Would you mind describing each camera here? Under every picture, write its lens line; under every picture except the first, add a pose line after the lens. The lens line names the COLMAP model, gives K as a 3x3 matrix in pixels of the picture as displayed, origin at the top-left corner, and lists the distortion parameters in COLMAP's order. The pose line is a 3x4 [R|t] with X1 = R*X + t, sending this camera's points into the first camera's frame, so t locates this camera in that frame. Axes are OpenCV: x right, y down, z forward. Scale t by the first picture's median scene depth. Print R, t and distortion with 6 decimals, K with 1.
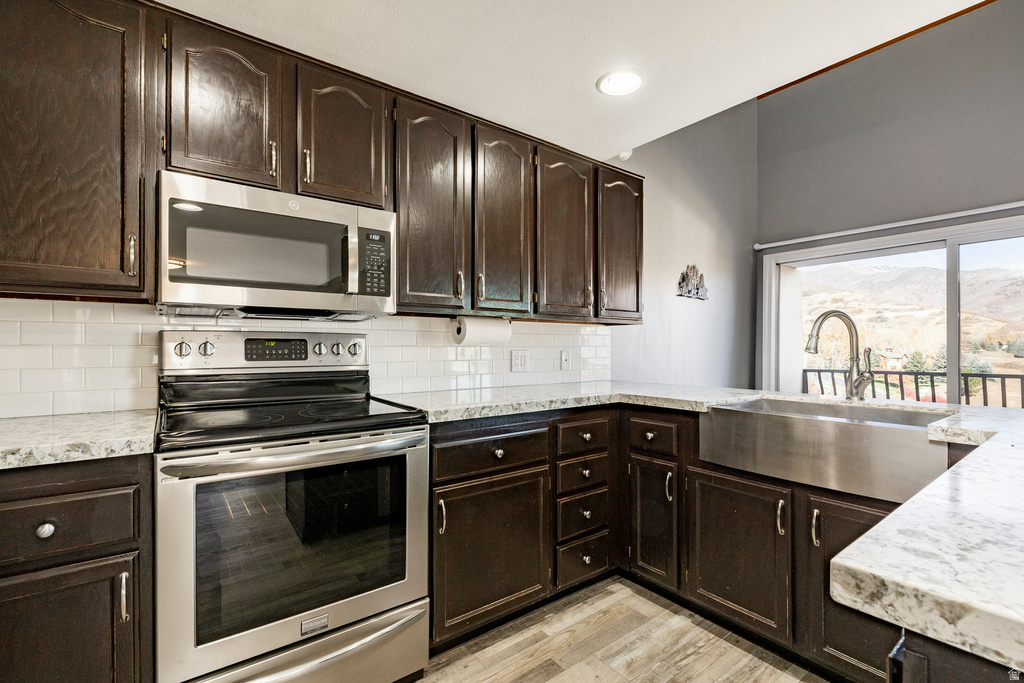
lens RADIAL K [[461.9, 0, 510.7], [0, 461.9, 346.1], [0, 0, 1]] dist [-0.000762, -0.000345]
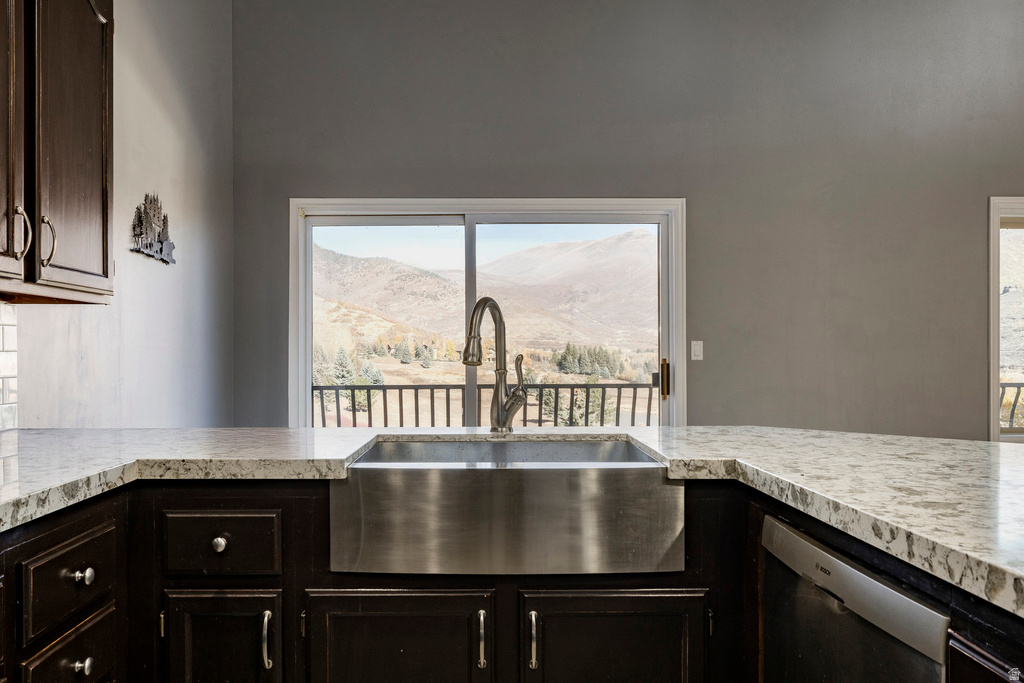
lens RADIAL K [[785.0, 0, 484.0], [0, 785.0, 356.0], [0, 0, 1]] dist [-0.005720, 0.006074]
pose [[0.593809, -0.004635, 0.804593, -0.187709], [-0.001802, 0.999973, 0.007090, -0.001647], [-0.804604, -0.005660, 0.593785, 0.331180]]
